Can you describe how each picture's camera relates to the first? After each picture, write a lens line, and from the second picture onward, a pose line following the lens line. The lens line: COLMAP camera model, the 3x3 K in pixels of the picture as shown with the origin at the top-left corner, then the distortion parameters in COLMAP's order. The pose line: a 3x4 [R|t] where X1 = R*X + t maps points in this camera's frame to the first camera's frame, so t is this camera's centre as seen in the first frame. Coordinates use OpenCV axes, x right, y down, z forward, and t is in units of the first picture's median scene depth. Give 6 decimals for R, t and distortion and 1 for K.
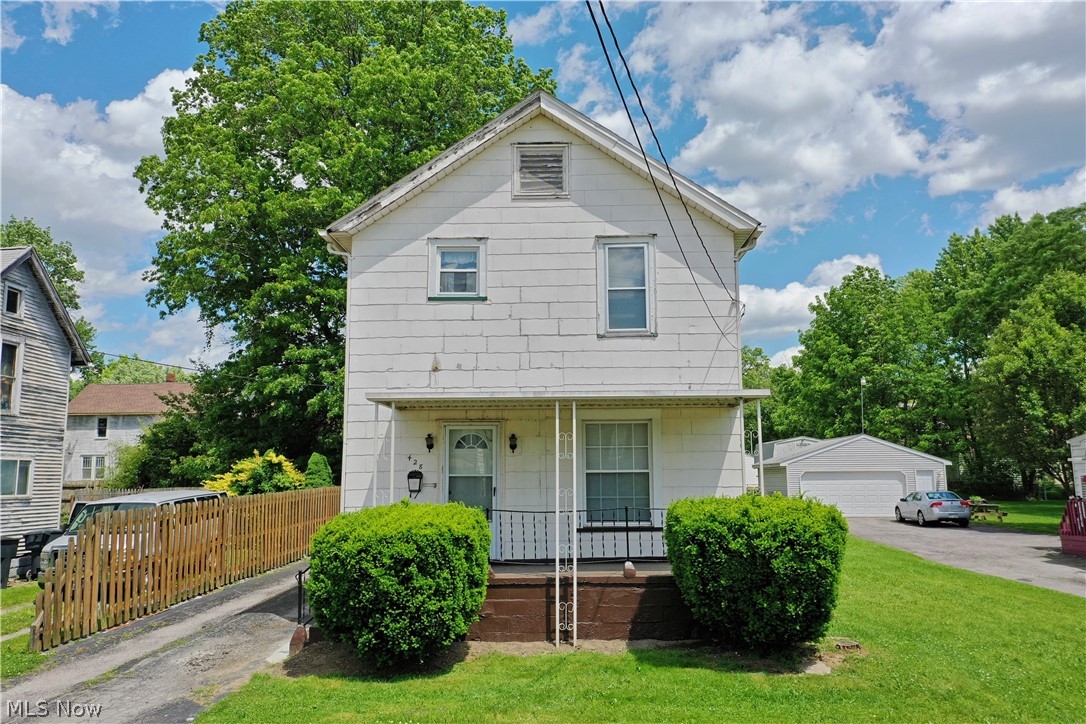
lens RADIAL K [[855.2, 0, 543.0], [0, 855.2, 362.0], [0, 0, 1]] dist [0.027062, 0.001167]
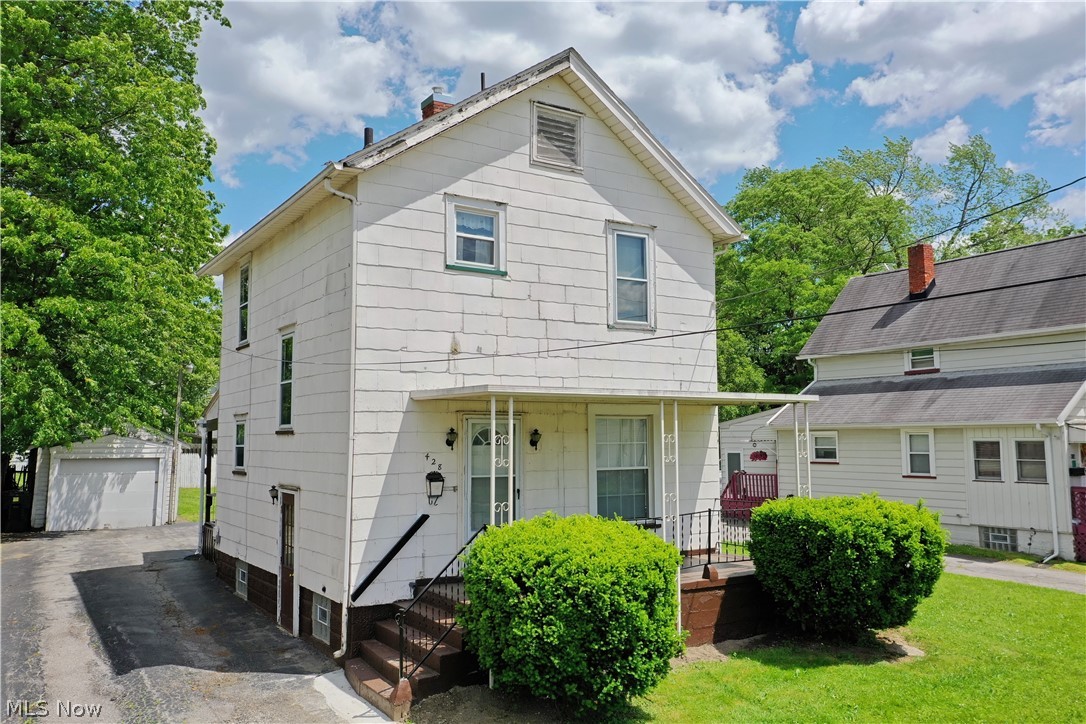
lens RADIAL K [[855.2, 0, 543.0], [0, 855.2, 362.0], [0, 0, 1]] dist [0.027062, 0.001167]
pose [[0.833554, 0.051681, 0.550016, -0.512474], [-0.074464, 0.997040, 0.019165, -0.003824], [-0.547397, -0.056932, 0.834935, 0.244626]]
